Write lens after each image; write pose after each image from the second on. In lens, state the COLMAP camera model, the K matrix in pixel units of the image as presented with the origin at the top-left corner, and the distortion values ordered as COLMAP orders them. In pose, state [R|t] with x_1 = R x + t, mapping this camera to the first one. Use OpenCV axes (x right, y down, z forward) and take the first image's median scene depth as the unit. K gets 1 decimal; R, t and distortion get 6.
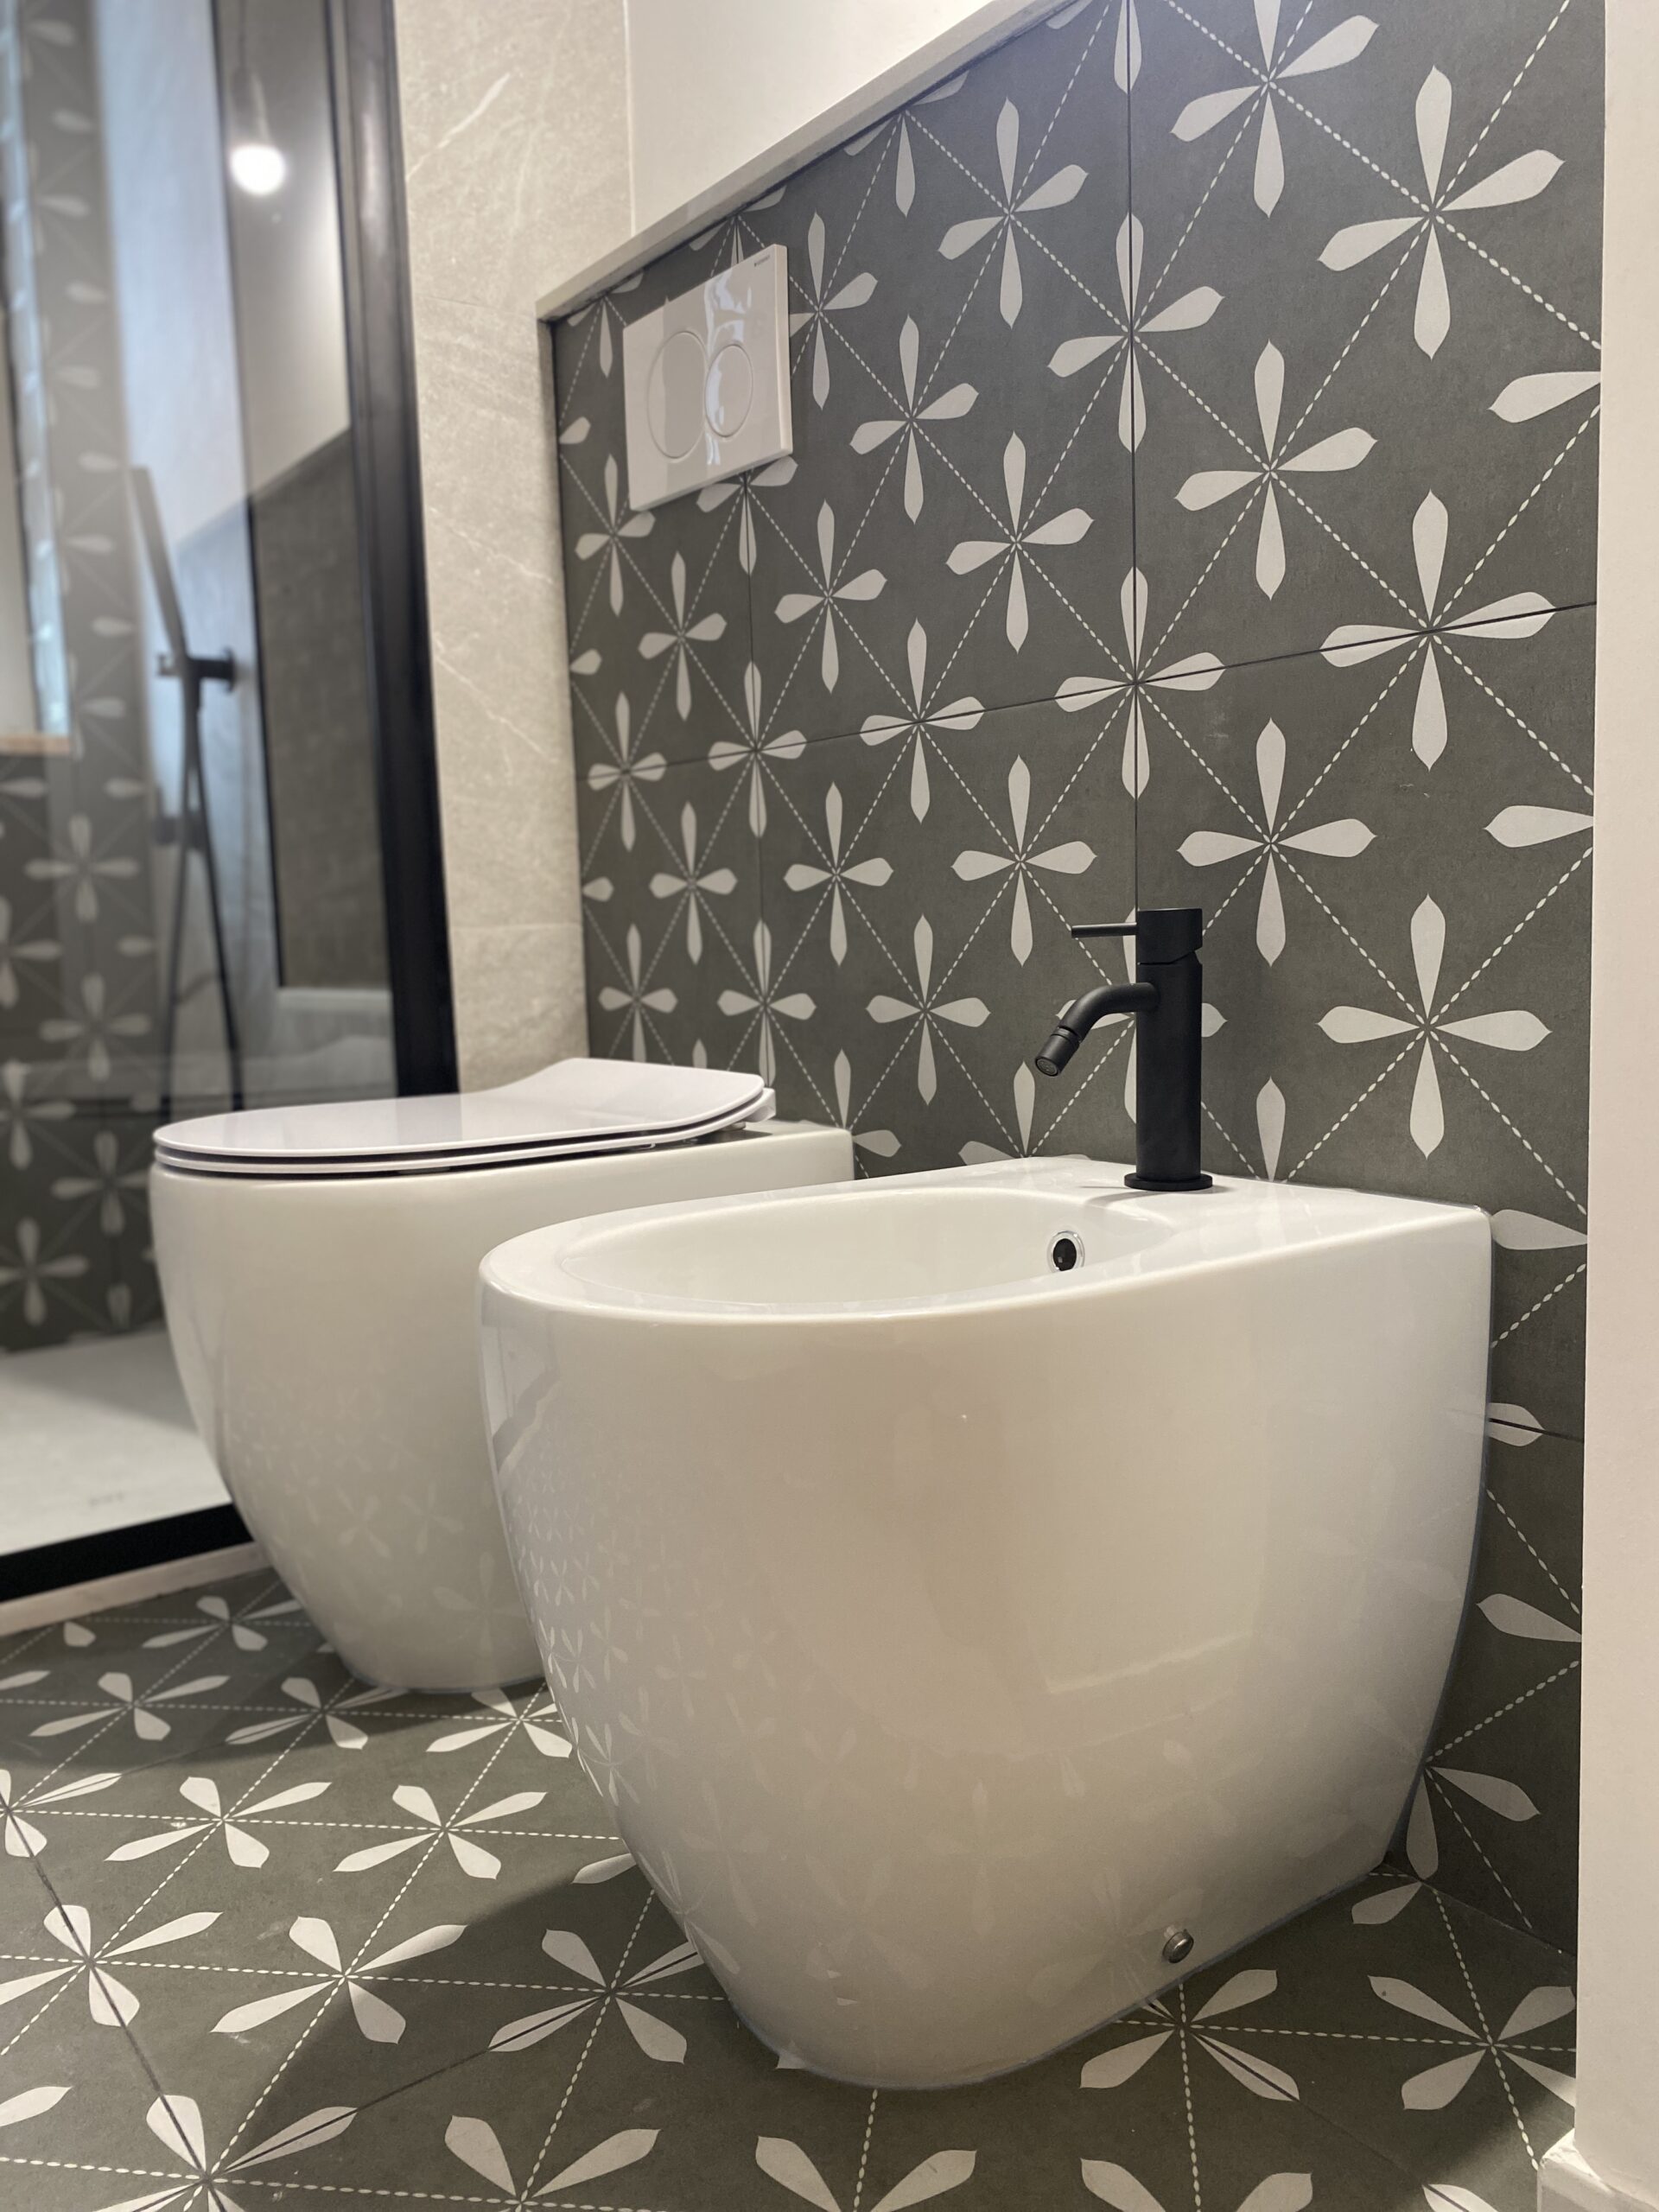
lens RADIAL K [[1675.0, 0, 830.2], [0, 1675.0, 1124.0], [0, 0, 1]] dist [0.002836, -0.017139]
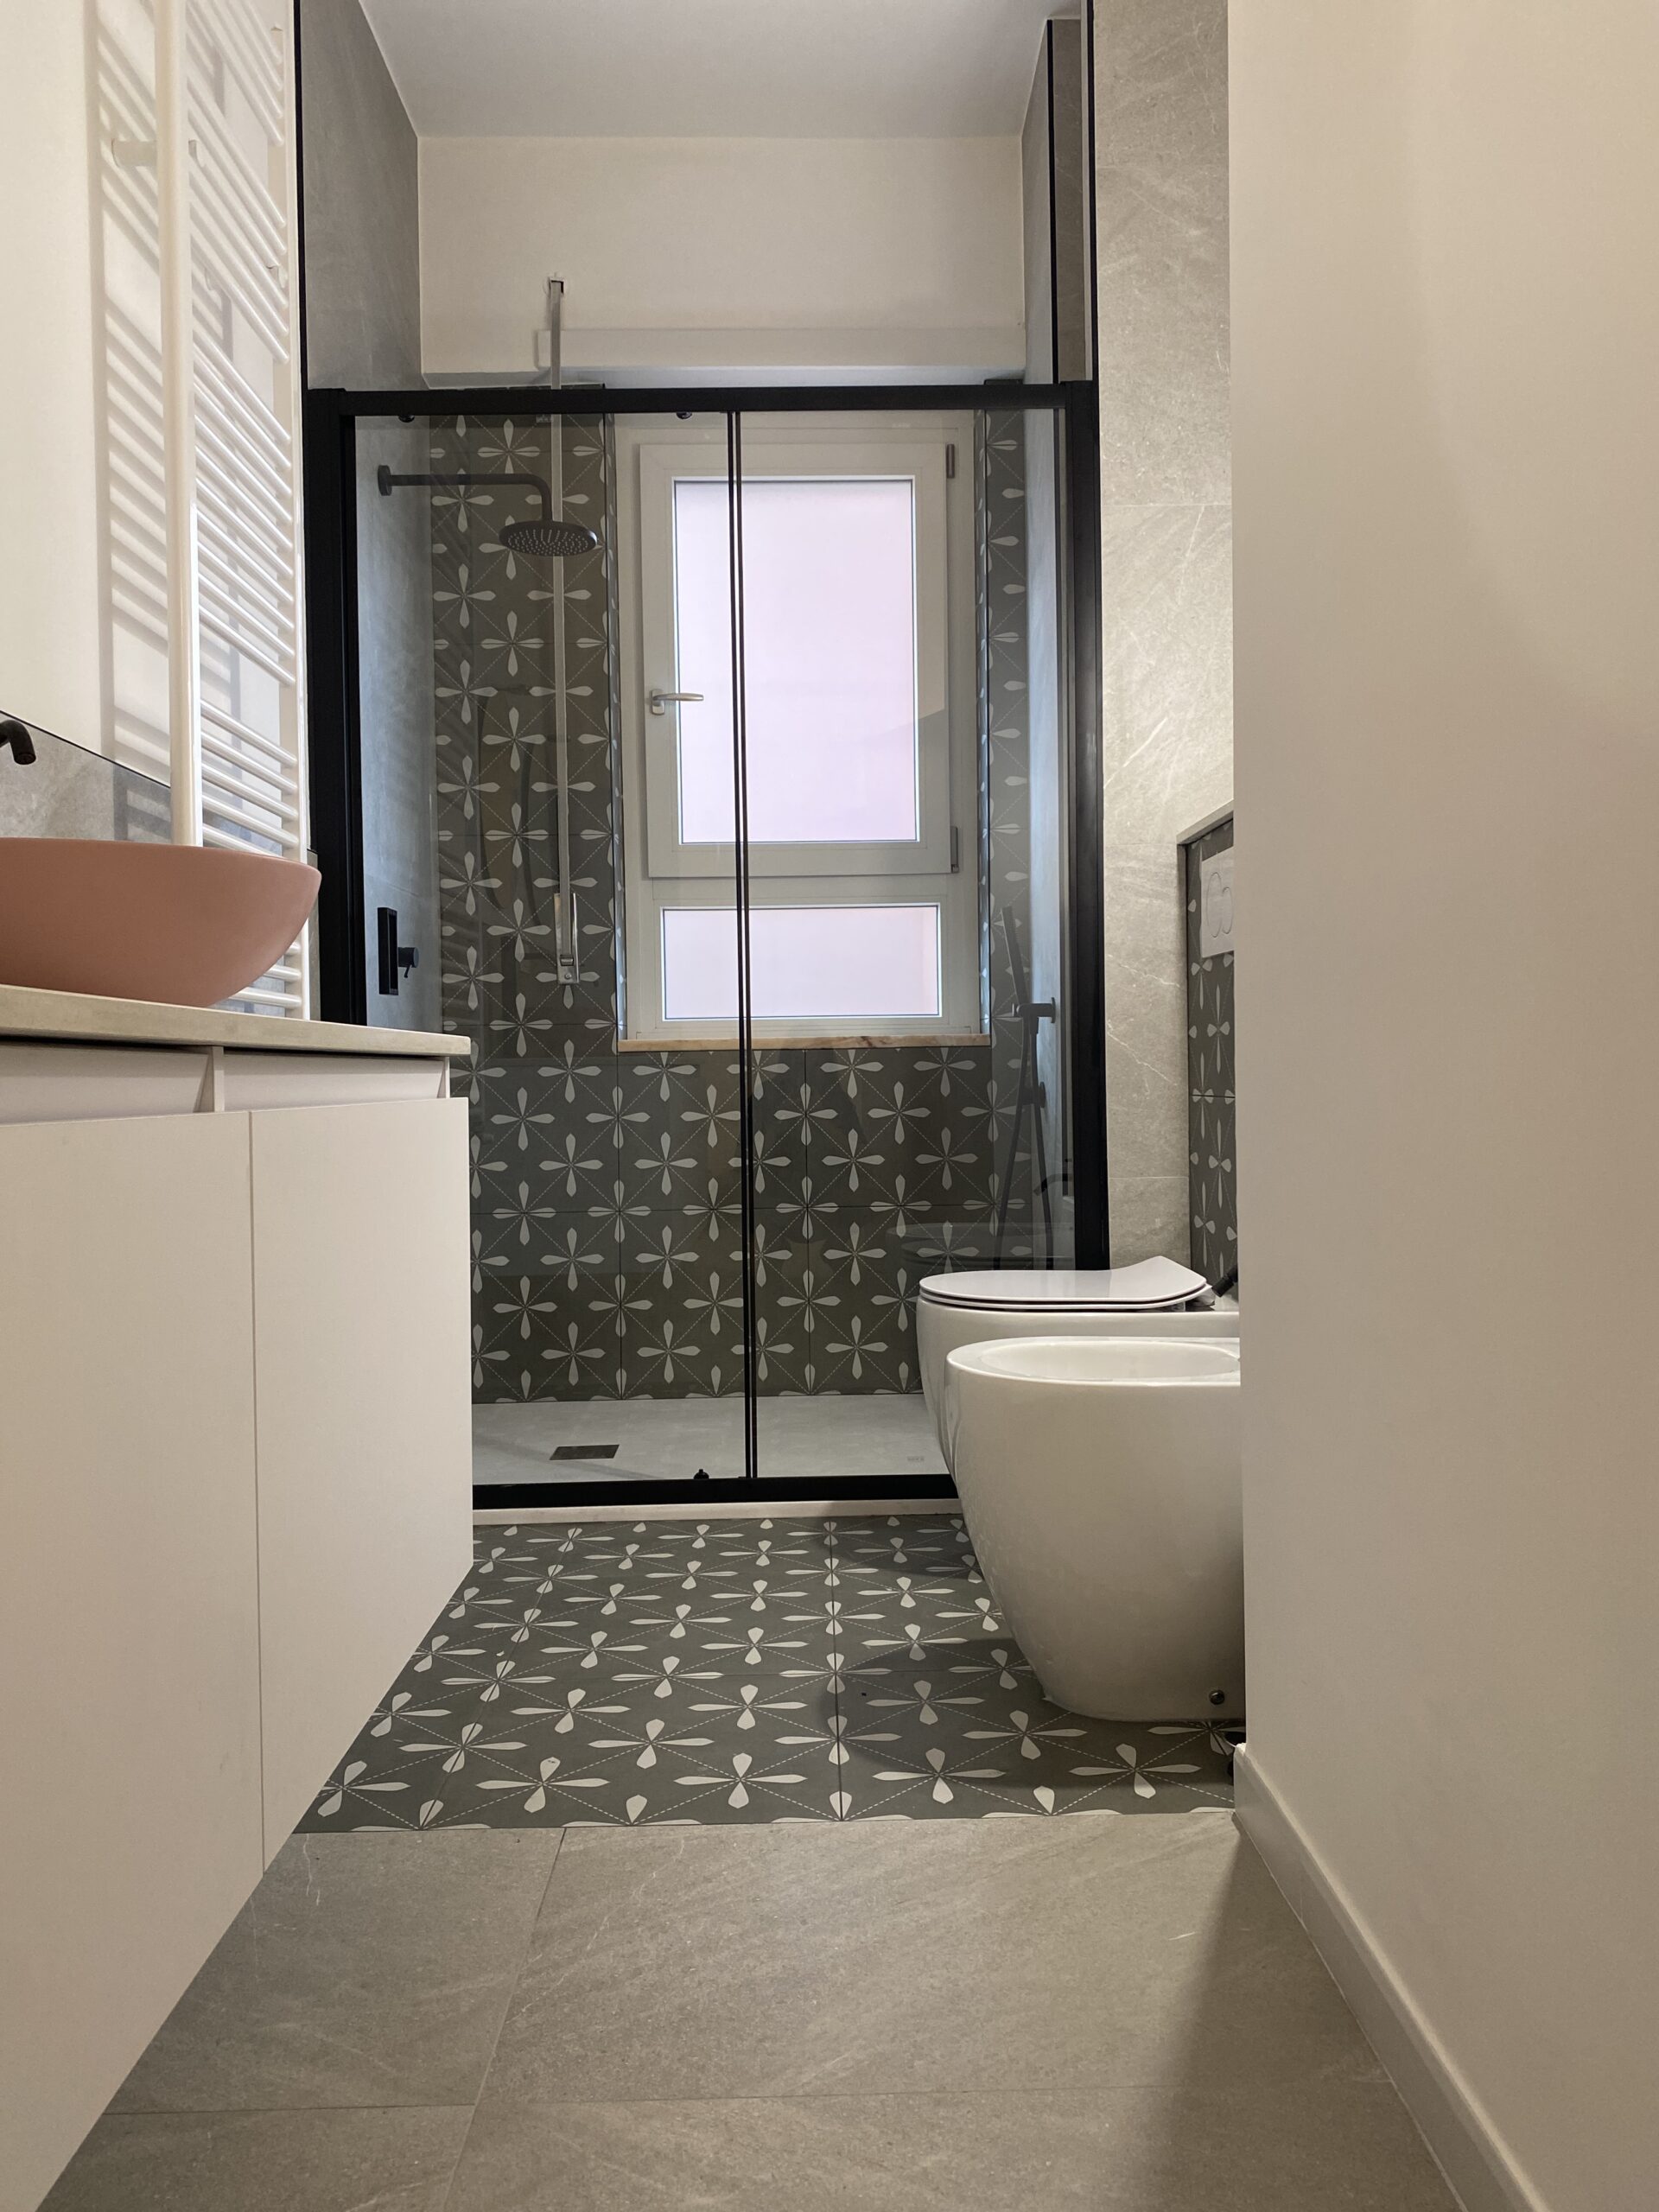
lens RADIAL K [[1675.0, 0, 833.5], [0, 1675.0, 1100.6], [0, 0, 1]] dist [0.002836, -0.017139]
pose [[0.802736, 0.029550, -0.595602, 0.617207], [-0.081464, 0.994842, -0.060437, -0.066367], [0.590744, 0.097036, 0.801003, -0.646152]]
